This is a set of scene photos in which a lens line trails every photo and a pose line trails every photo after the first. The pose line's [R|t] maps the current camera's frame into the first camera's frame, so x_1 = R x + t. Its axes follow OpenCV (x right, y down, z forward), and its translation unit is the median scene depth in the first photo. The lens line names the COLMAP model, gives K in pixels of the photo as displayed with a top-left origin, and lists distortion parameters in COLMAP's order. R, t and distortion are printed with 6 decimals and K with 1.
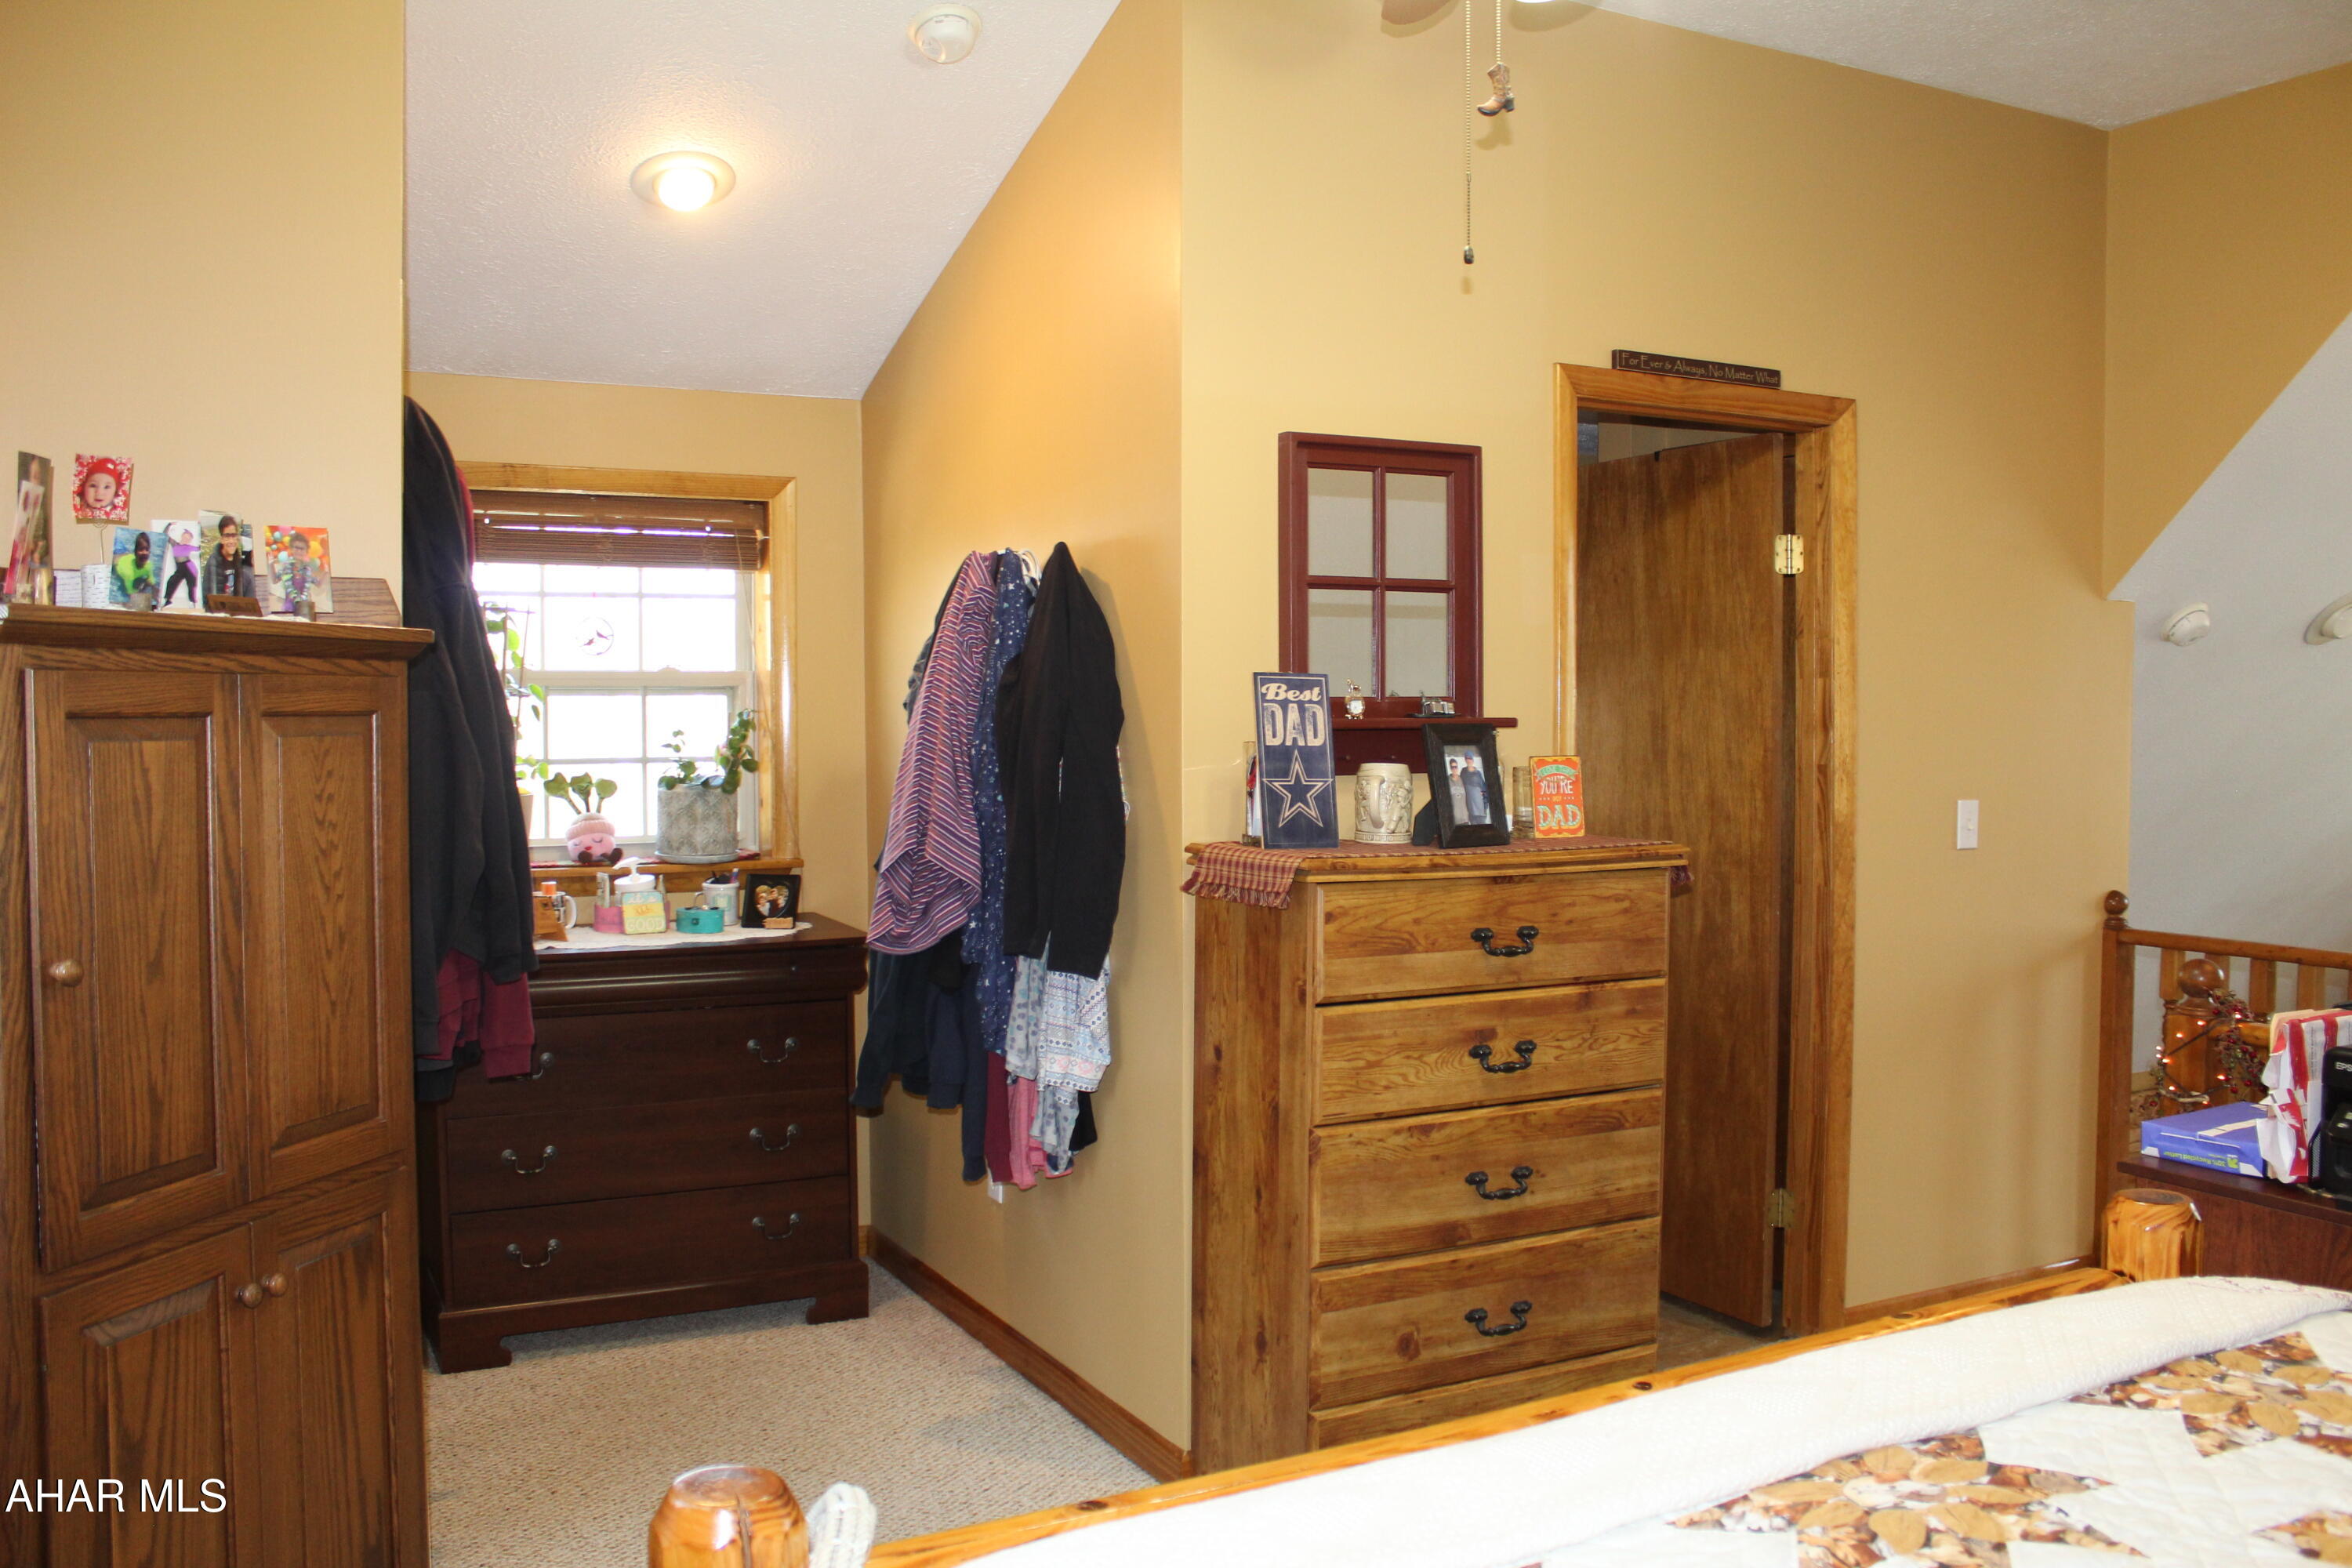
lens RADIAL K [[1894.2, 0, 1176.0], [0, 1894.2, 784.0], [0, 0, 1]] dist [-0.001126, -0.000541]
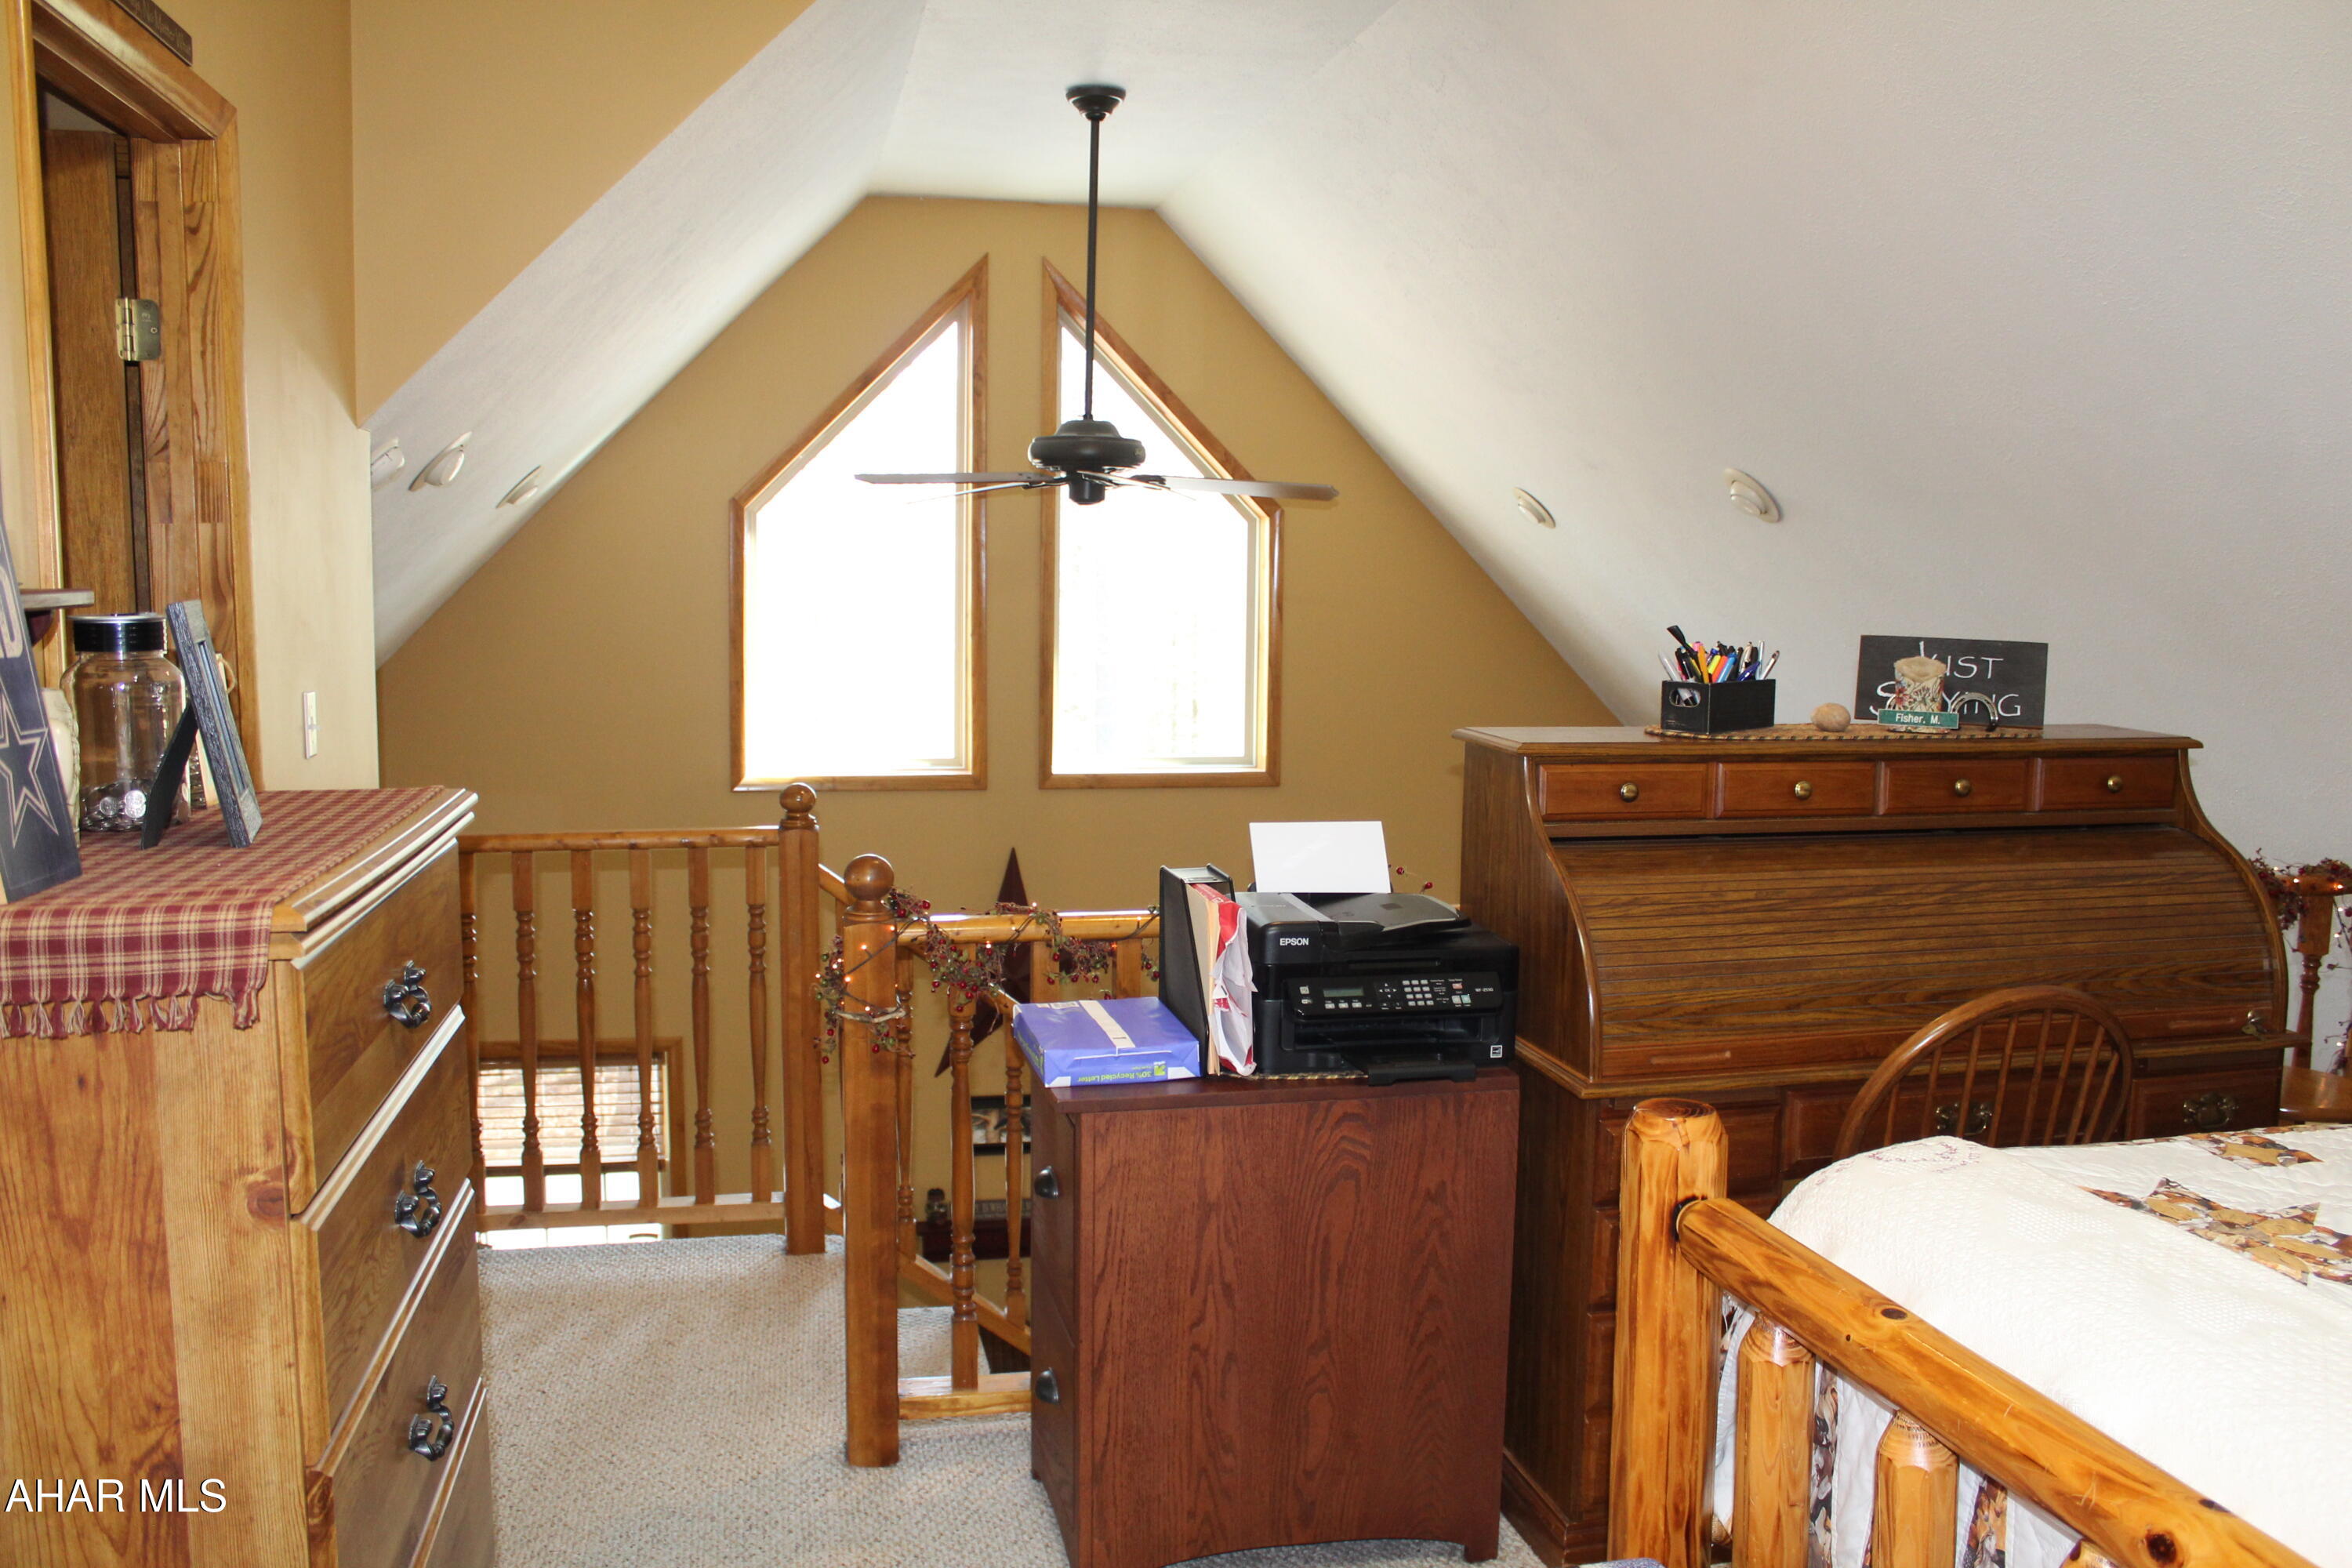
lens RADIAL K [[1972.8, 0, 1176.0], [0, 1972.8, 784.0], [0, 0, 1]] dist [-0.131193, 0.001905]
pose [[0.272918, -0.103181, 0.956488, -0.313714], [0.031052, 0.994659, 0.098438, -0.026872], [-0.961536, 0.002836, 0.274665, 0.713489]]
